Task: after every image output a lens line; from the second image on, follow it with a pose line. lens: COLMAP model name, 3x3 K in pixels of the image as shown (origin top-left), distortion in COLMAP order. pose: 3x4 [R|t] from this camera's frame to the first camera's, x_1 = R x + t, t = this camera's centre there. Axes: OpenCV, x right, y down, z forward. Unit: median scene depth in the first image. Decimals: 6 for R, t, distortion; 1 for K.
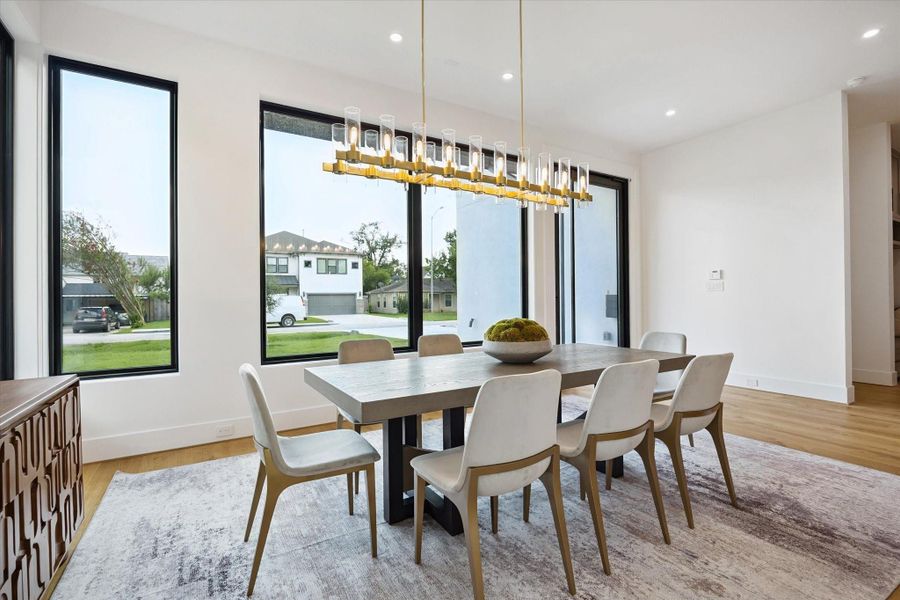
lens RADIAL K [[421.7, 0, 454.3], [0, 421.7, 295.7], [0, 0, 1]] dist [0.013955, 0.000073]
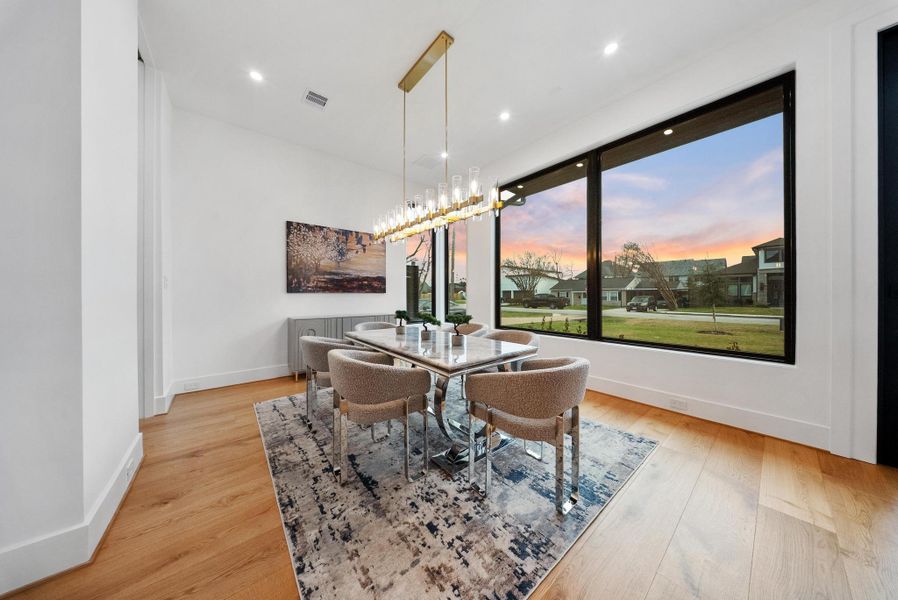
lens RADIAL K [[269.3, 0, 449.9], [0, 269.3, 297.2], [0, 0, 1]] dist [-0.003942, -0.000547]
pose [[0.137714, 0.022258, -0.990222, 0.910754], [0.004616, 0.999722, 0.023114, -0.001412], [0.990461, -0.007754, 0.137573, 0.810855]]
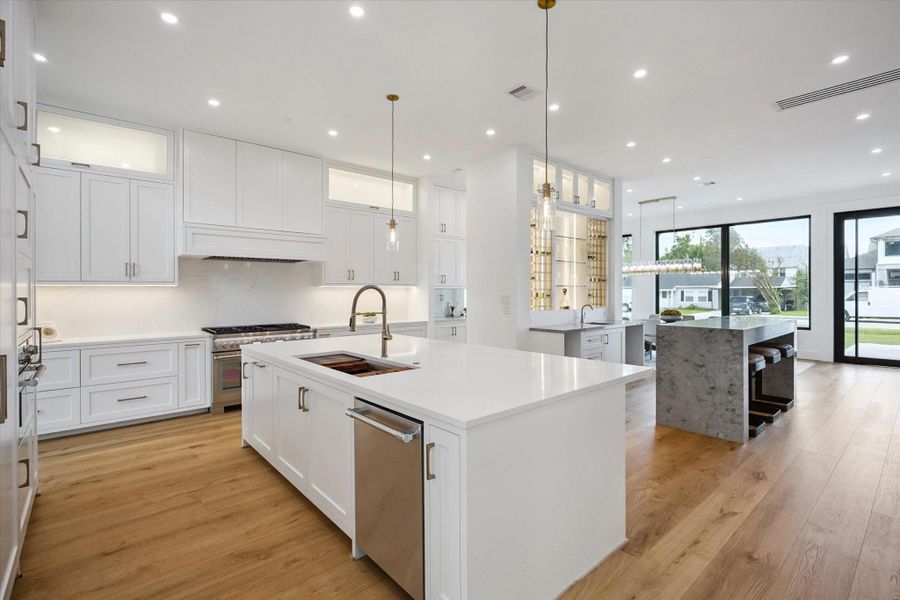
lens RADIAL K [[421.7, 0, 463.5], [0, 421.7, 294.3], [0, 0, 1]] dist [0.013955, 0.000073]
pose [[0.188442, 0.014662, -0.981975, 2.766798], [0.010151, 0.999806, 0.016876, -0.116550], [0.982032, -0.013148, 0.188257, -1.086990]]
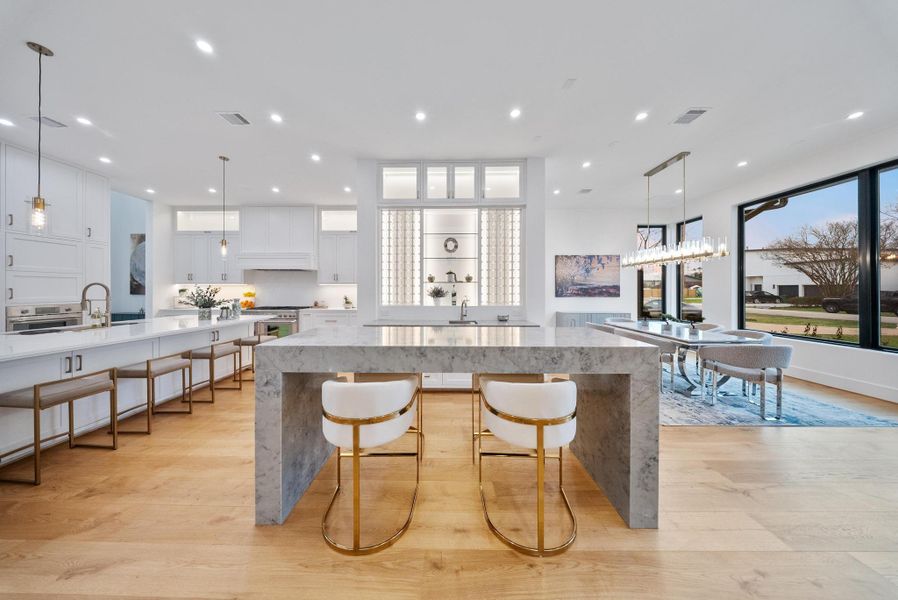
lens RADIAL K [[269.3, 0, 445.1], [0, 269.3, 288.4], [0, 0, 1]] dist [-0.003942, -0.000547]
pose [[-0.538923, 0.008170, -0.842315, 1.870857], [0.013076, 0.999914, 0.001333, -0.084616], [0.842254, -0.010296, -0.538983, 0.632004]]
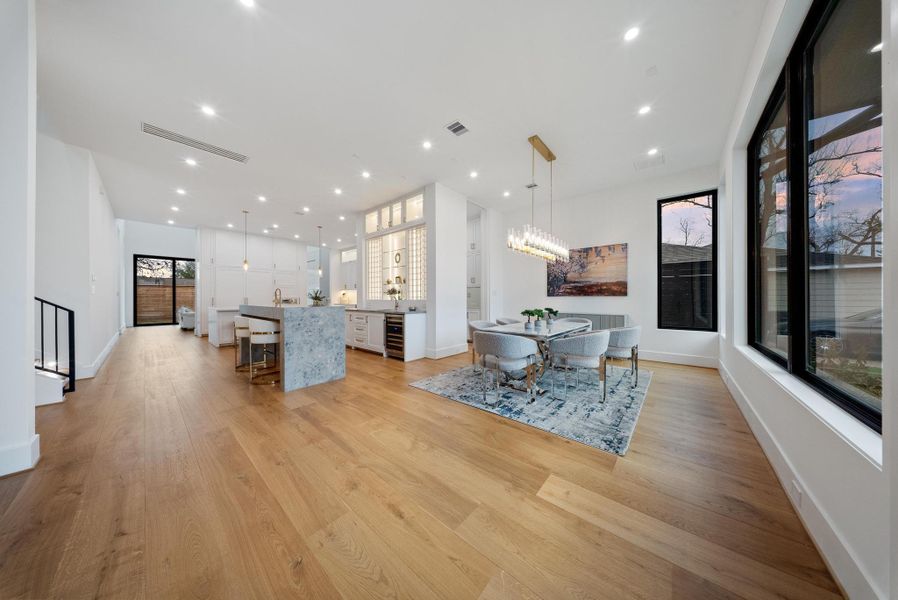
lens RADIAL K [[260.4, 0, 443.1], [0, 260.4, 298.8], [0, 0, 1]] dist [0.001149, -0.000565]
pose [[-0.955032, 0.016170, -0.296060, 0.899873], [0.016613, 0.999861, 0.001020, 0.006559], [0.296036, -0.003944, -0.955169, 1.933881]]
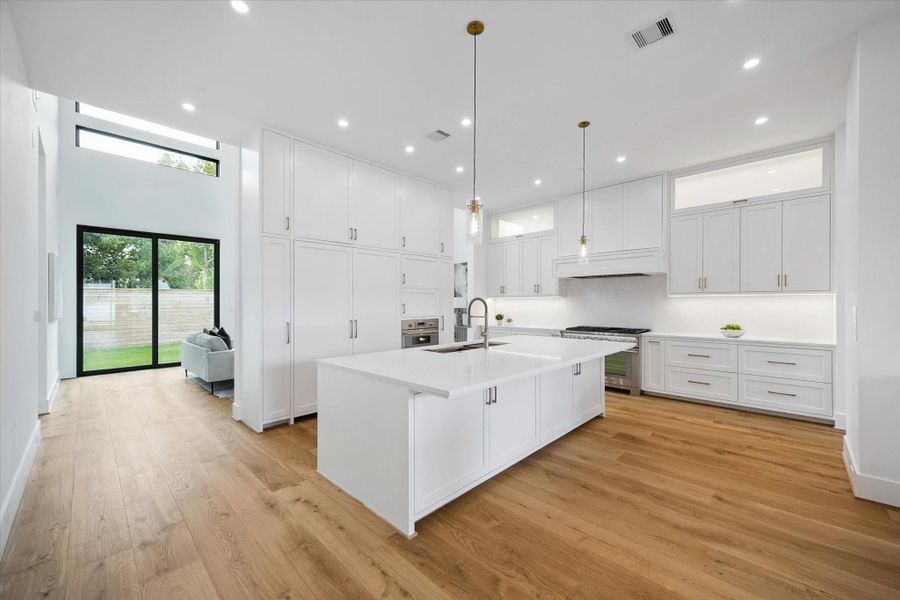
lens RADIAL K [[356.6, 0, 459.3], [0, 356.6, 301.4], [0, 0, 1]] dist [0.001136, 0.002546]
pose [[-0.966973, 0.016027, -0.254373, 2.109272], [0.019156, 0.999768, -0.009829, -0.099257], [0.254157, -0.014377, -0.967056, 0.106020]]
